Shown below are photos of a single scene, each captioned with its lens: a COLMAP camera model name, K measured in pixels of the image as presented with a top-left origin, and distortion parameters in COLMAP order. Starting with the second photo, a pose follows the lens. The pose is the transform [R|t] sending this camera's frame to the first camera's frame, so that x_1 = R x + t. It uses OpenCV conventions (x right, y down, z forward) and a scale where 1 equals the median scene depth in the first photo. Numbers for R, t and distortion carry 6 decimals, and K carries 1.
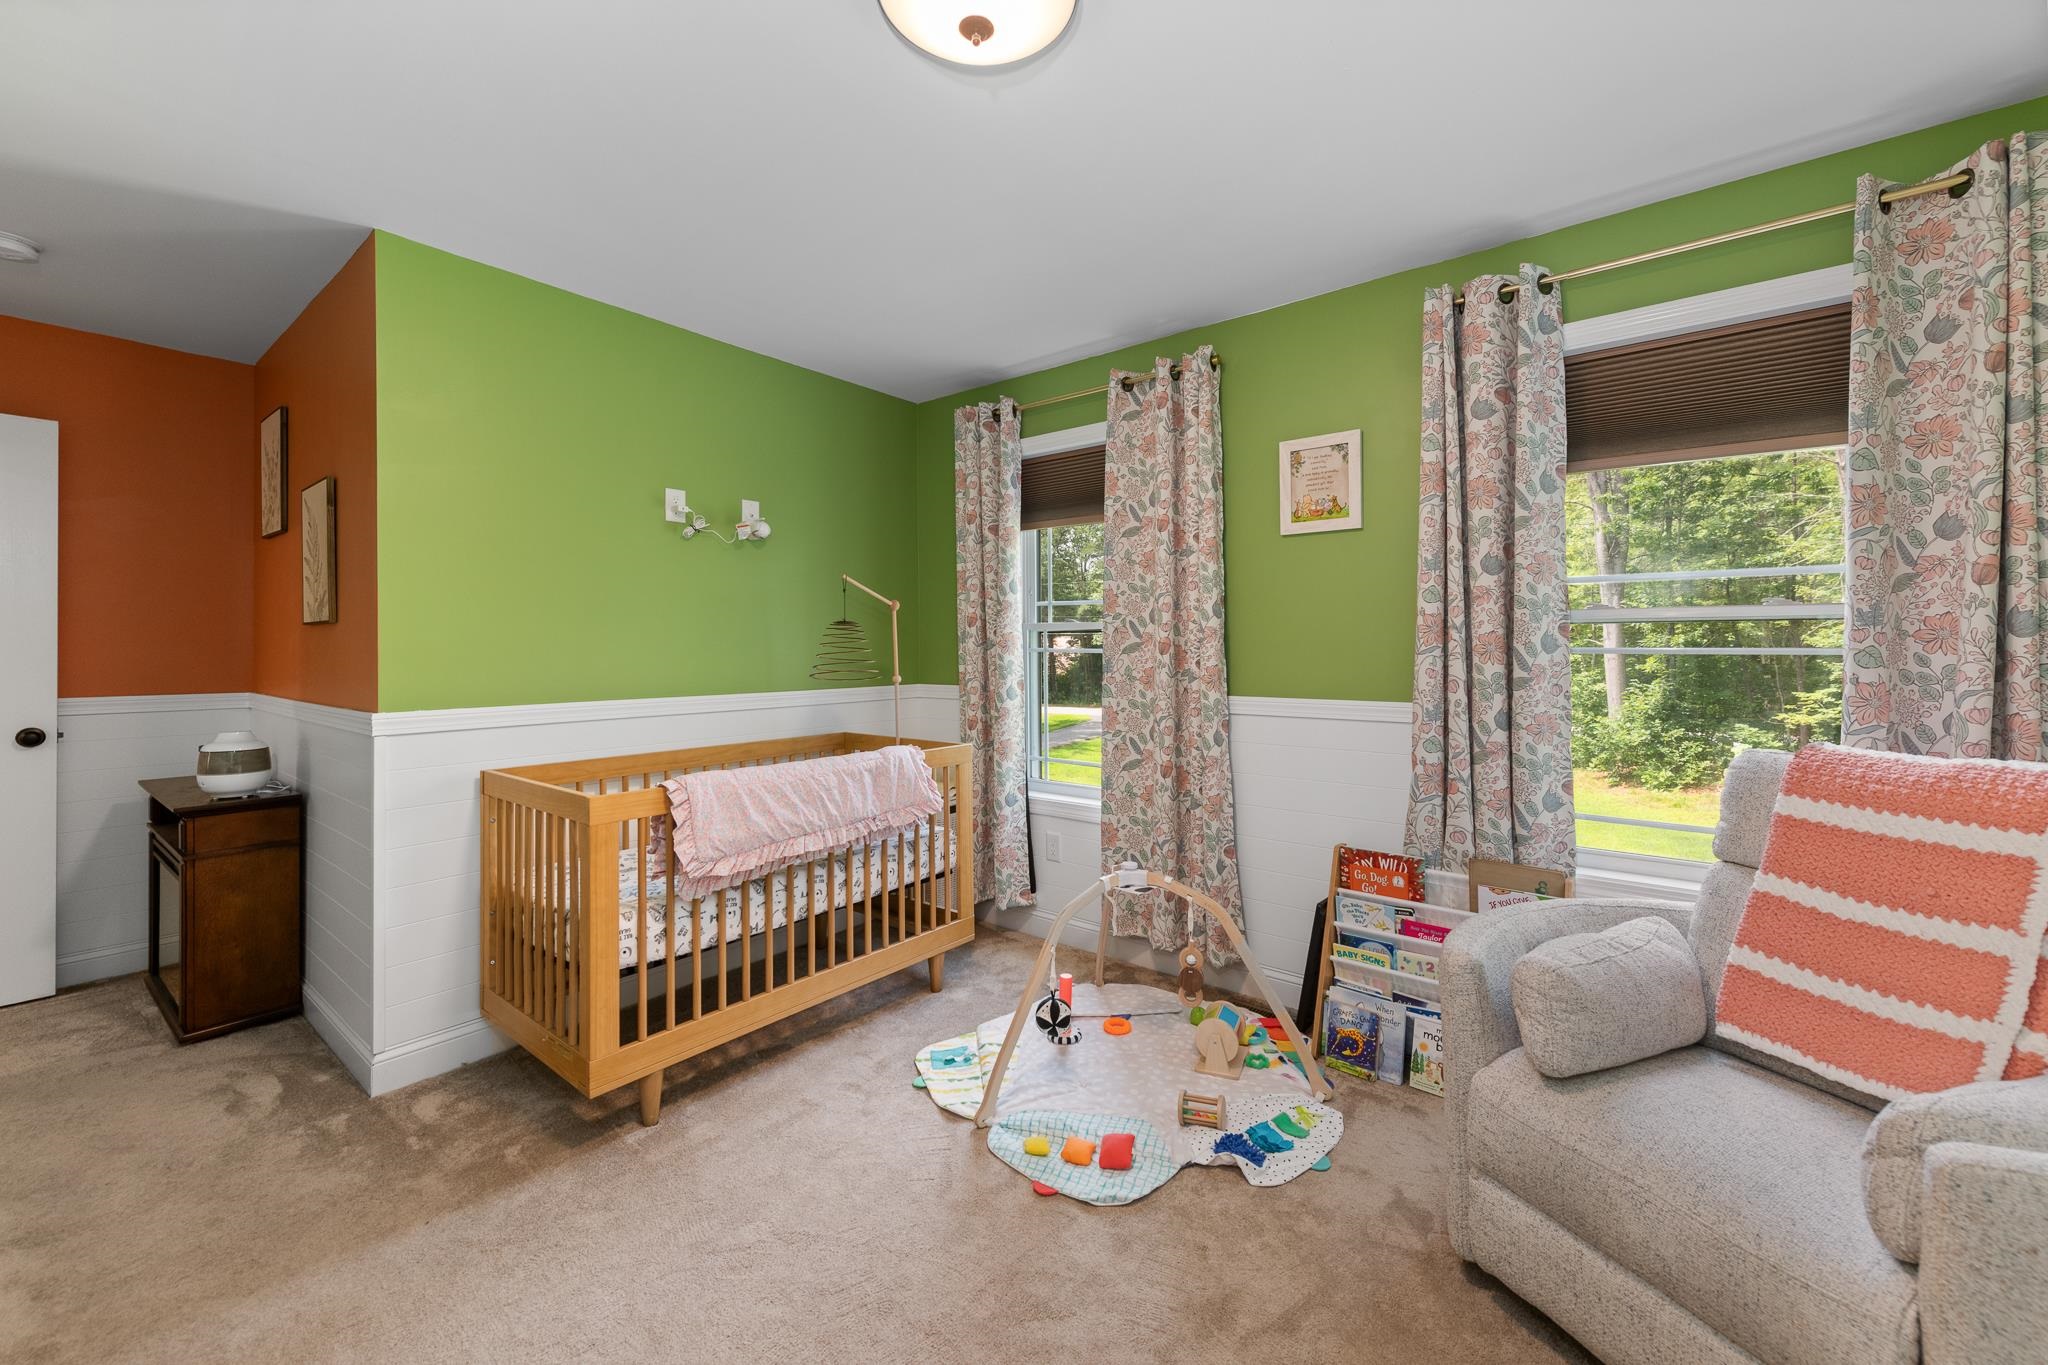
lens RADIAL K [[809.2, 0, 1061.3], [0, 809.2, 657.5], [0, 0, 1]] dist [0.000197, -0.000057]
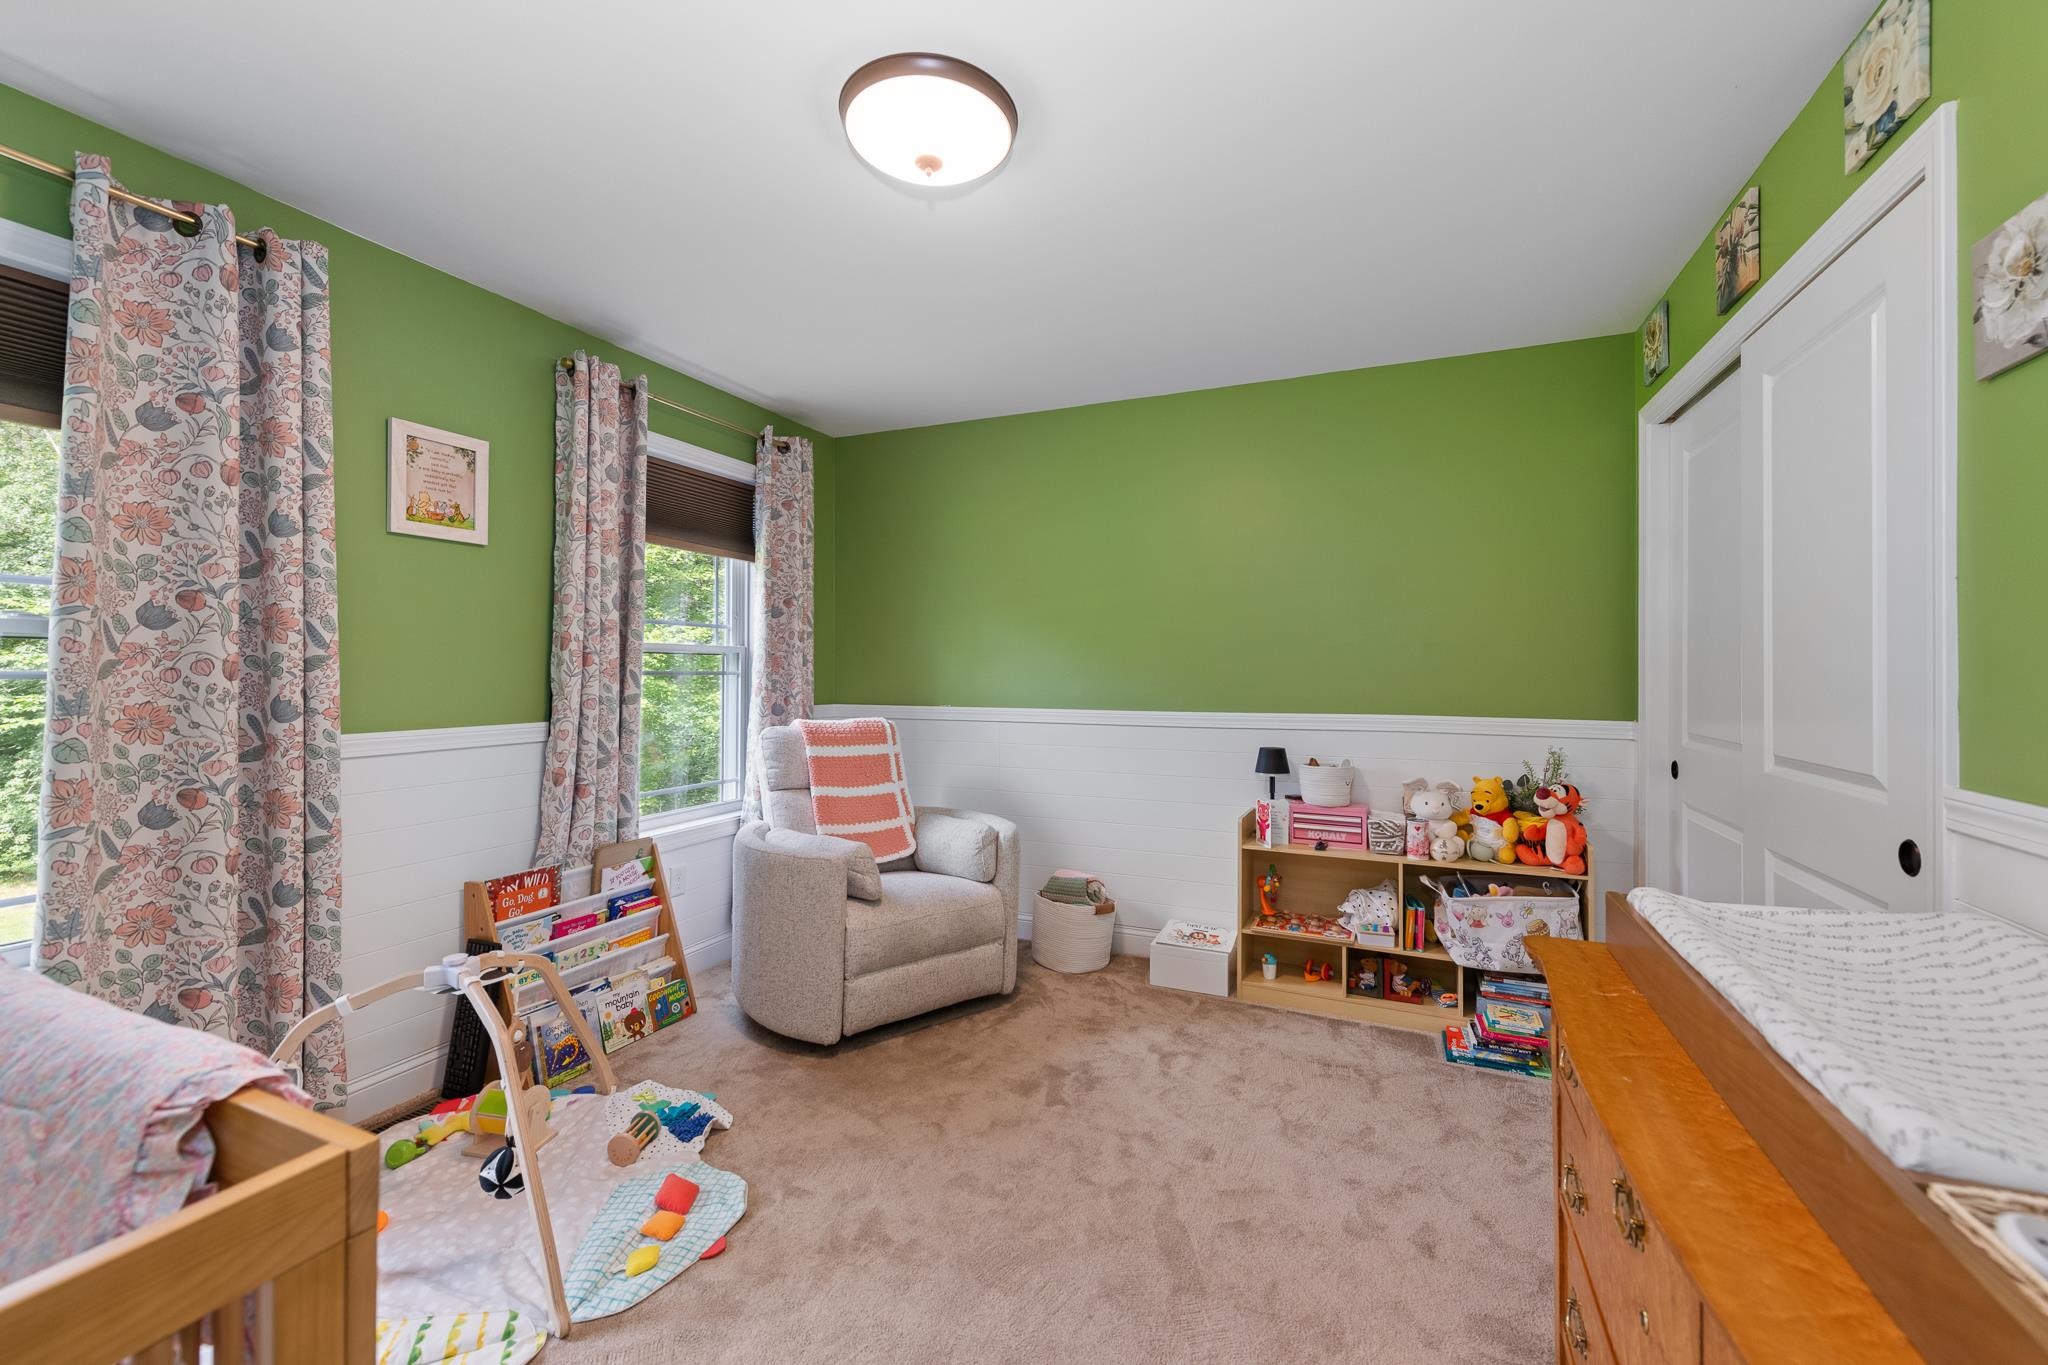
lens RADIAL K [[809.2, 0, 1028.0], [0, 809.2, 668.4], [0, 0, 1]] dist [0.000197, -0.000057]
pose [[-0.242402, -0.002225, 0.970173, -0.747027], [-0.004684, 0.999988, 0.001123, -0.019168], [-0.970165, -0.004272, -0.242410, 0.636569]]
